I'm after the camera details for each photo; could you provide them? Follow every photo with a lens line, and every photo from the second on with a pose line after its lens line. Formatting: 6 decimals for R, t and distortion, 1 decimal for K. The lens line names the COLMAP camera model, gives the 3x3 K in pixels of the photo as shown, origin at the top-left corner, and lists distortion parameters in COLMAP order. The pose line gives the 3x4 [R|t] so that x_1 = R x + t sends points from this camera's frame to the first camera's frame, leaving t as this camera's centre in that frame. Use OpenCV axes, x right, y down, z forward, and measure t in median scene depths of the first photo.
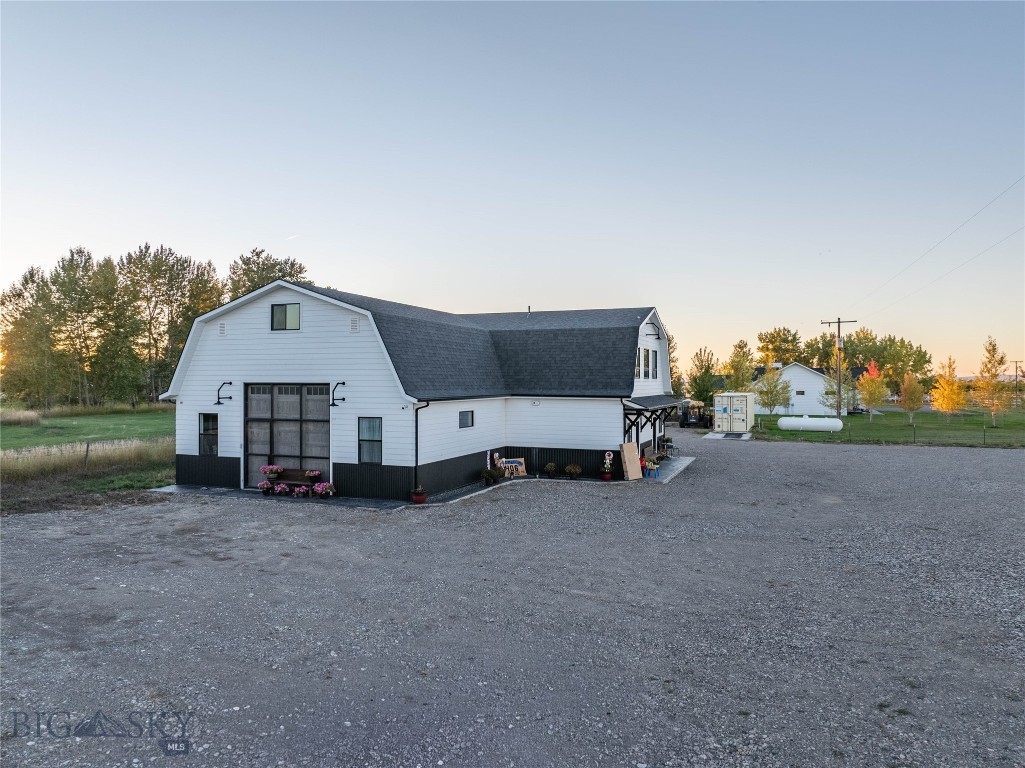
lens RADIAL K [[714.0, 0, 512.5], [0, 714.0, 384.0], [0, 0, 1]] dist [-0.058591, -0.000878]
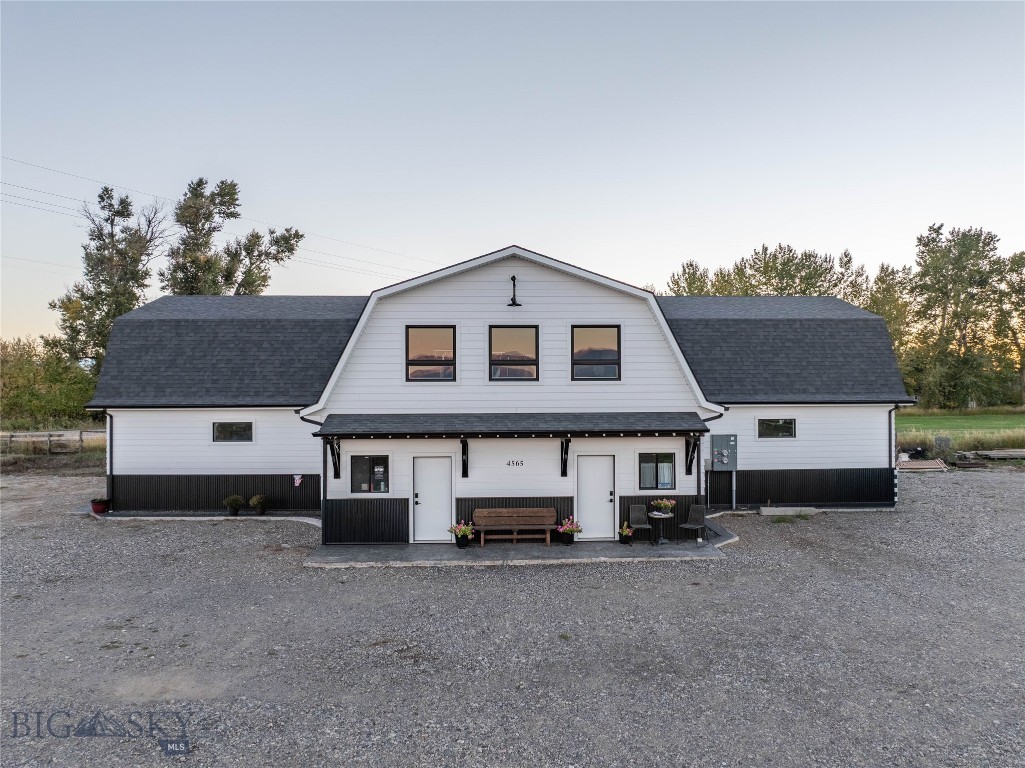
lens RADIAL K [[714.0, 0, 512.5], [0, 714.0, 384.0], [0, 0, 1]] dist [-0.058591, -0.000878]
pose [[0.388404, -0.008290, -0.921452, 0.399048], [0.003196, 0.999966, -0.007649, -0.000048], [0.921484, 0.000026, 0.388417, 0.465790]]
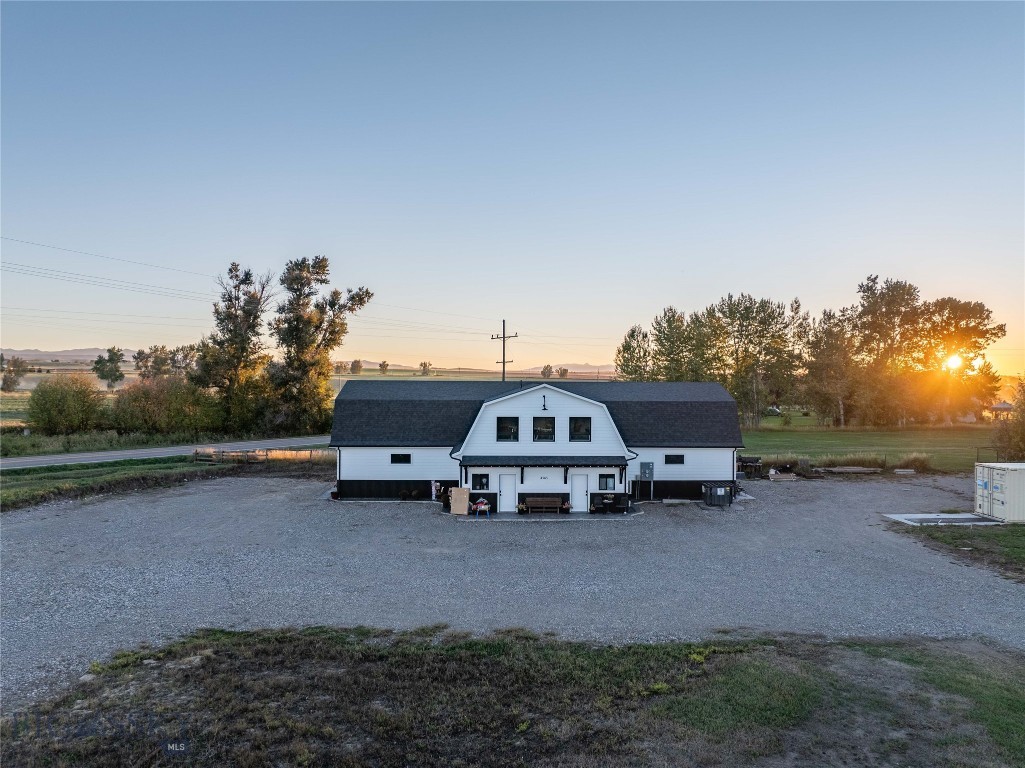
lens RADIAL K [[714.0, 0, 512.5], [0, 714.0, 384.0], [0, 0, 1]] dist [-0.058591, -0.000878]
pose [[0.380853, 0.002192, -0.924633, 0.766510], [-0.007485, 0.999972, -0.000712, -0.062215], [0.924606, 0.007192, 0.380858, 0.282571]]
